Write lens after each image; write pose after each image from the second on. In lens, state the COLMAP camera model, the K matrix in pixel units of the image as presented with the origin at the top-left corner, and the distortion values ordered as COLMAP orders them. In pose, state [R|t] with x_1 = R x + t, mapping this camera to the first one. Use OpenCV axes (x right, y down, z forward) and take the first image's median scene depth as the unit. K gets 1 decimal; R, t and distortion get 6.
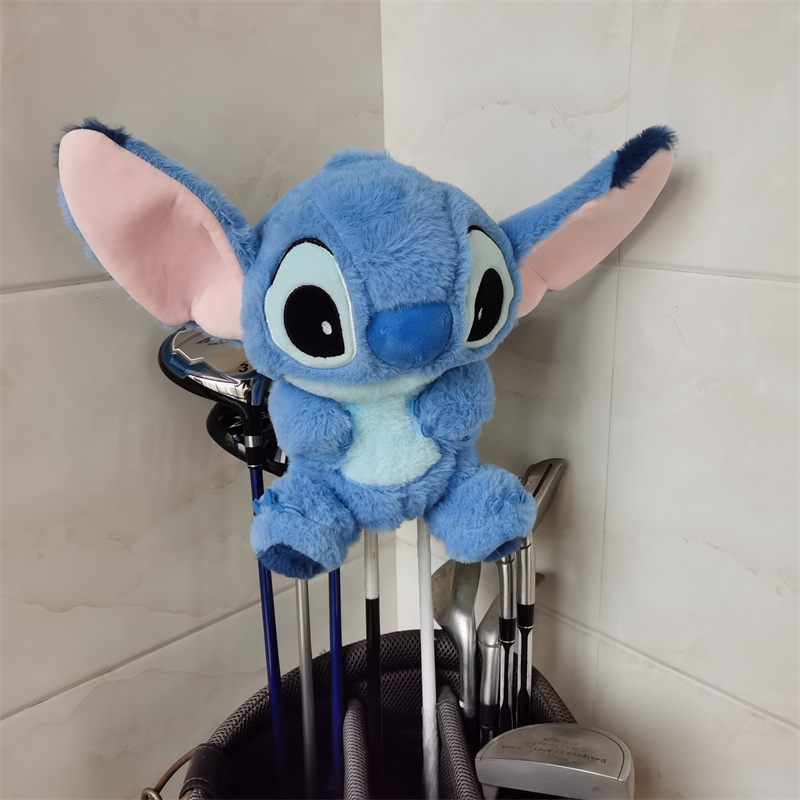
lens RADIAL K [[854.6, 0, 404.4], [0, 854.6, 398.1], [0, 0, 1]] dist [-0.004328, 0.000000]
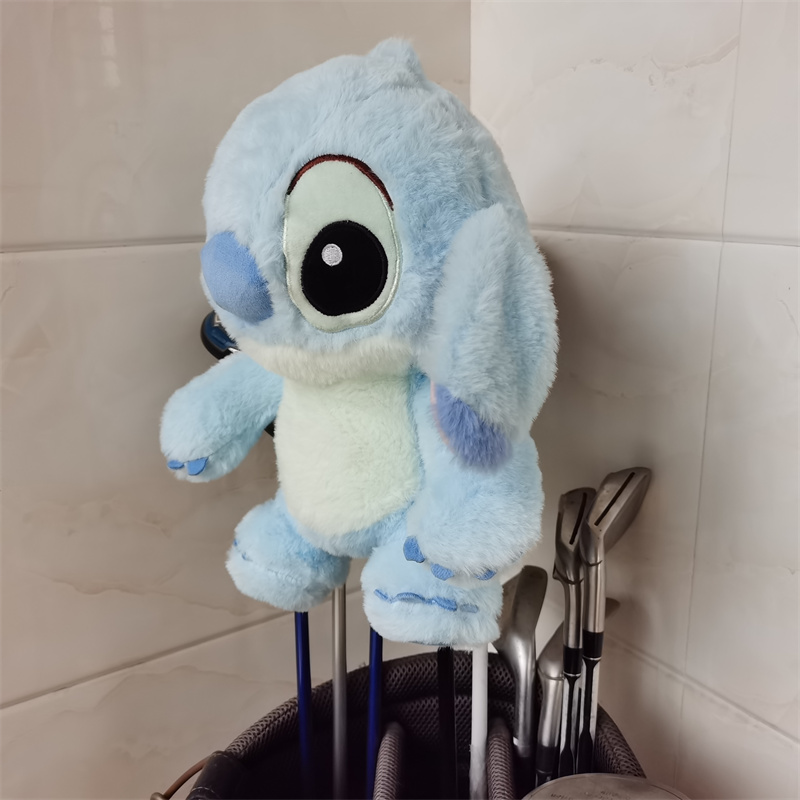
lens RADIAL K [[854.6, 0, 397.1], [0, 854.6, 399.7], [0, 0, 1]] dist [-0.004328, 0.000000]
pose [[0.986292, 0.050980, -0.156934, 0.069149], [-0.056643, 0.997887, -0.031821, 0.045822], [0.154980, 0.040274, 0.987096, 0.107874]]
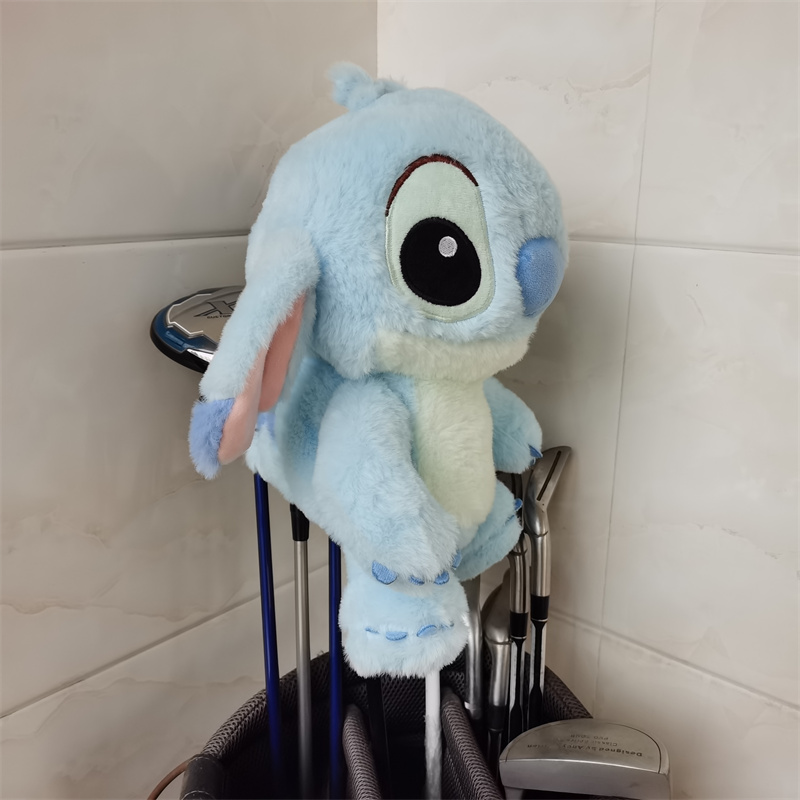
lens RADIAL K [[854.6, 0, 404.7], [0, 854.6, 399.8], [0, 0, 1]] dist [-0.004328, 0.000000]
pose [[0.994243, 0.008393, 0.106817, -0.108173], [-0.005011, 0.999479, -0.031891, 0.052141], [-0.107029, 0.031172, 0.993767, 0.059965]]
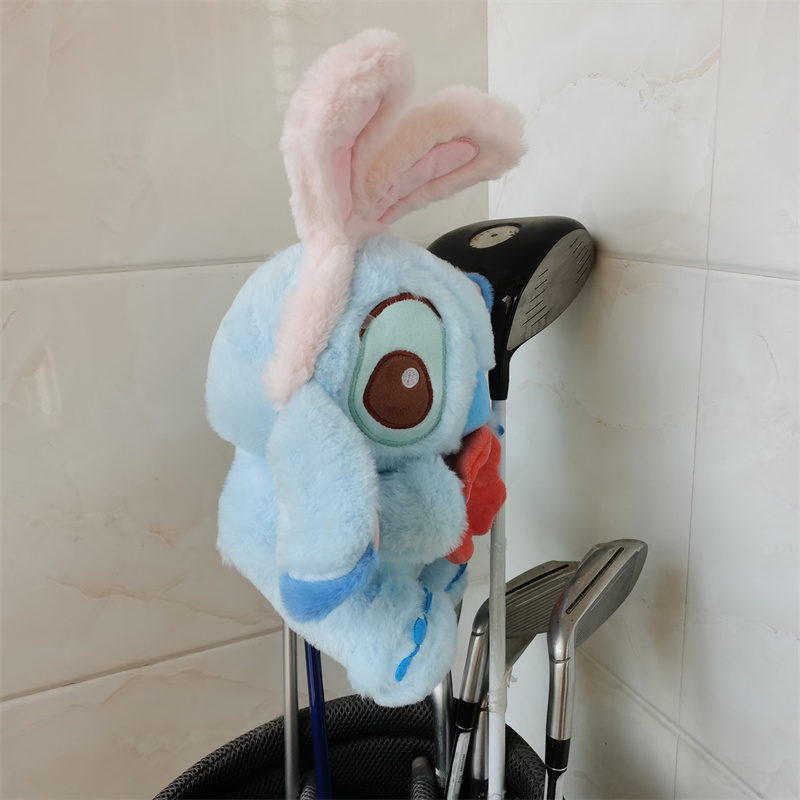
lens RADIAL K [[854.6, 0, 395.8], [0, 854.6, 392.7], [0, 0, 1]] dist [-0.004328, 0.000000]
pose [[0.940759, 0.076515, -0.330330, 0.238095], [-0.085965, 0.996199, -0.014071, -0.005257], [0.327998, 0.041635, 0.943761, 0.155541]]
